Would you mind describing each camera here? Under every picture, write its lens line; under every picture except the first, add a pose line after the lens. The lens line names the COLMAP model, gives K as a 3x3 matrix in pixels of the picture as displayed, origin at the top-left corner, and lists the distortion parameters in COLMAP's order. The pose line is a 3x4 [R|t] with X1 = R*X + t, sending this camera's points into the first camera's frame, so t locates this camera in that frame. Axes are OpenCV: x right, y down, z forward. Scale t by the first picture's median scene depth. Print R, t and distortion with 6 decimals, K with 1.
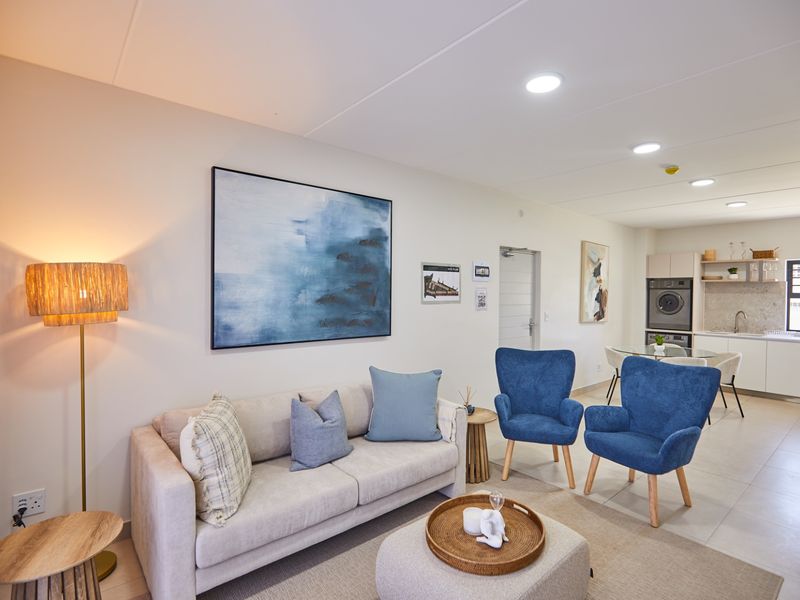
lens RADIAL K [[411.1, 0, 400.0], [0, 411.1, 300.0], [0, 0, 1]] dist [-0.003808, -0.001136]
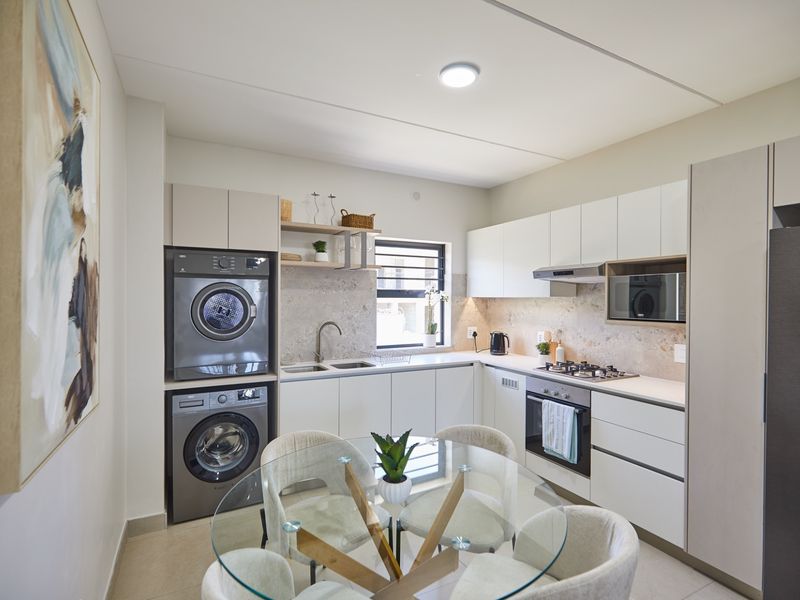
lens RADIAL K [[411.1, 0, 400.0], [0, 411.1, 300.0], [0, 0, 1]] dist [-0.003808, -0.001136]
pose [[0.218623, -0.012779, 0.975726, 0.320051], [0.011943, 0.999874, 0.010420, -0.006378], [-0.975736, 0.009375, 0.218748, 0.789388]]
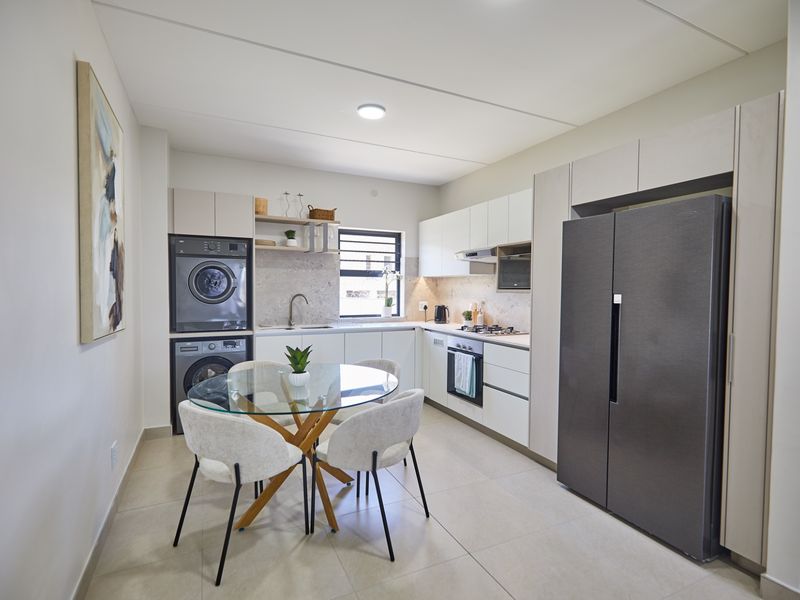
lens RADIAL K [[411.1, 0, 400.0], [0, 411.1, 300.0], [0, 0, 1]] dist [-0.003808, -0.001136]
pose [[0.249129, -0.036150, 0.967795, 0.201562], [0.009493, 0.999346, 0.034885, 0.014754], [-0.968424, 0.000496, 0.249310, 0.661887]]
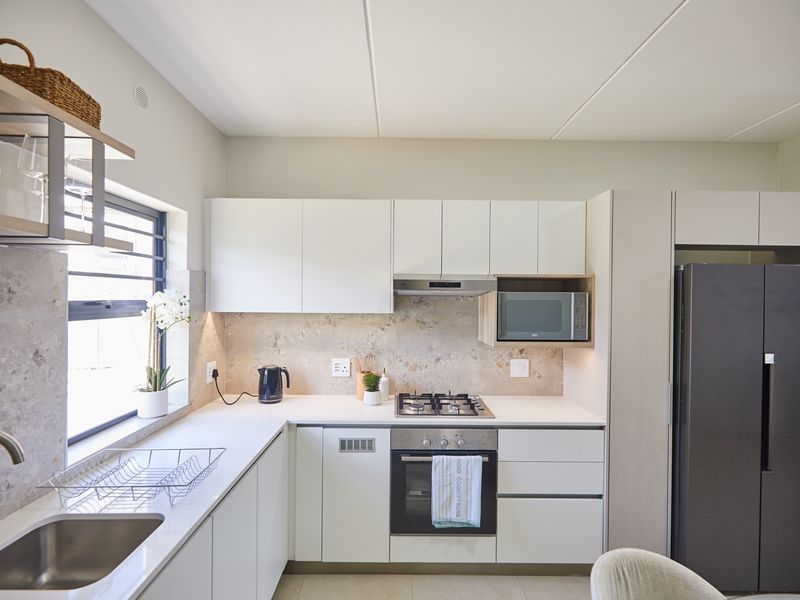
lens RADIAL K [[411.1, 0, 400.0], [0, 411.1, 300.0], [0, 0, 1]] dist [-0.003808, -0.001136]
pose [[-0.770755, -0.021771, 0.636759, 0.616361], [-0.008740, 0.999683, 0.023601, -0.024421], [-0.637071, 0.012625, -0.770701, 1.012318]]
